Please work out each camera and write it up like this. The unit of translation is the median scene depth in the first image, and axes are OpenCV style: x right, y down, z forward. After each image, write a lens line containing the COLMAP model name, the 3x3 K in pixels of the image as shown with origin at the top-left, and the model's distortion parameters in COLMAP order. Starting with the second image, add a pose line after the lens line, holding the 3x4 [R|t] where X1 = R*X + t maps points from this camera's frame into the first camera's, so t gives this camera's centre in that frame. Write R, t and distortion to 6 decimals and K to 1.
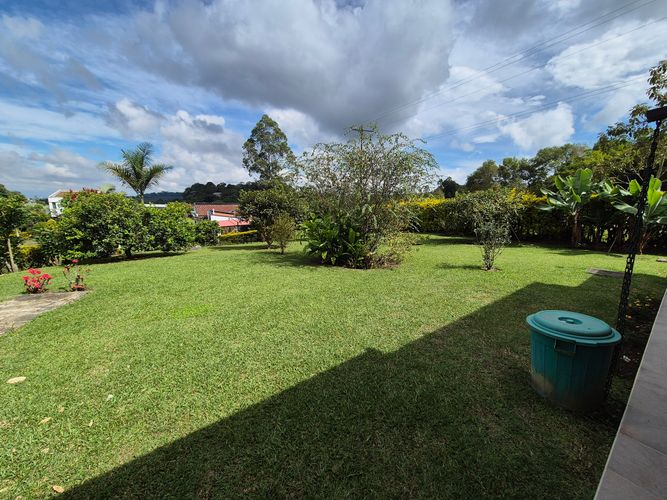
lens RADIAL K [[273.3, 0, 336.0], [0, 273.3, 250.6], [0, 0, 1]] dist [0.001157, 0.000398]
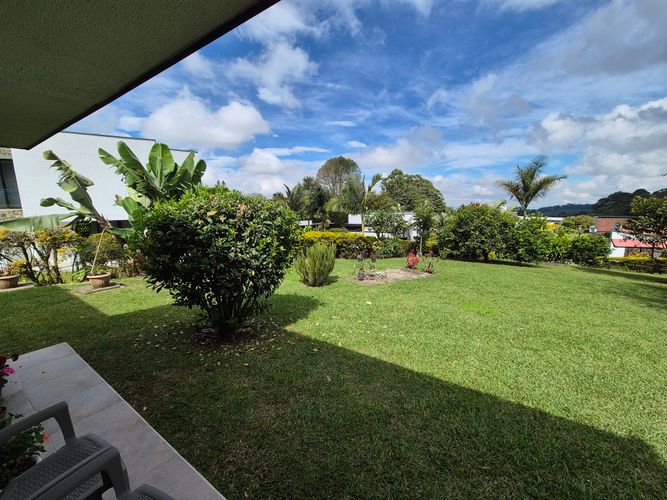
lens RADIAL K [[273.3, 0, 336.0], [0, 273.3, 250.6], [0, 0, 1]] dist [0.001157, 0.000398]
pose [[0.313991, 0.128120, -0.940742, 0.136266], [-0.171885, 0.982151, 0.076390, 0.003203], [0.933737, 0.137714, 0.330409, 0.031156]]
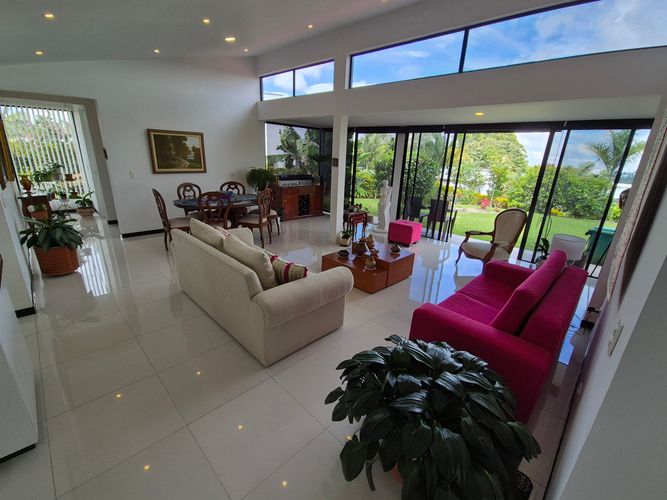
lens RADIAL K [[294.1, 0, 344.5], [0, 294.1, 251.9], [0, 0, 1]] dist [0.000742, 0.000182]
pose [[0.156508, 0.300125, -0.940973, 0.580430], [-0.244184, 0.934896, 0.257573, 0.075670], [0.957016, 0.189458, 0.219605, -0.283823]]
